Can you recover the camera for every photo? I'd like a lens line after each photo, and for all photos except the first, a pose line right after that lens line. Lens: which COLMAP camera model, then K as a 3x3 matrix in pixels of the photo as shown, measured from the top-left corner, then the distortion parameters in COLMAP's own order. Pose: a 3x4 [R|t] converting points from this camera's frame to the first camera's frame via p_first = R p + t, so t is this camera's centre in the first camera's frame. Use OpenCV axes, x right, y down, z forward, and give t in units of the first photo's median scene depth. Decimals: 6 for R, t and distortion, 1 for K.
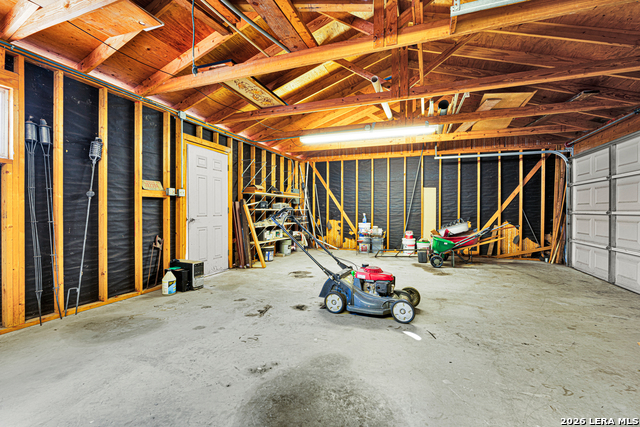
lens RADIAL K [[279.3, 0, 320.0], [0, 279.3, 213.5], [0, 0, 1]] dist [-0.001932, -0.000296]
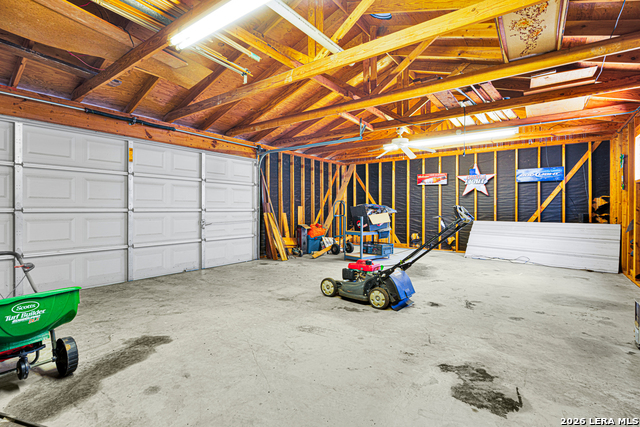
lens RADIAL K [[279.3, 0, 320.0], [0, 279.3, 213.5], [0, 0, 1]] dist [-0.001932, -0.000296]
pose [[-0.959987, -0.011678, 0.279800, 0.047655], [-0.005634, 0.999733, 0.022395, -0.016331], [-0.279987, 0.019923, -0.959797, 2.036557]]
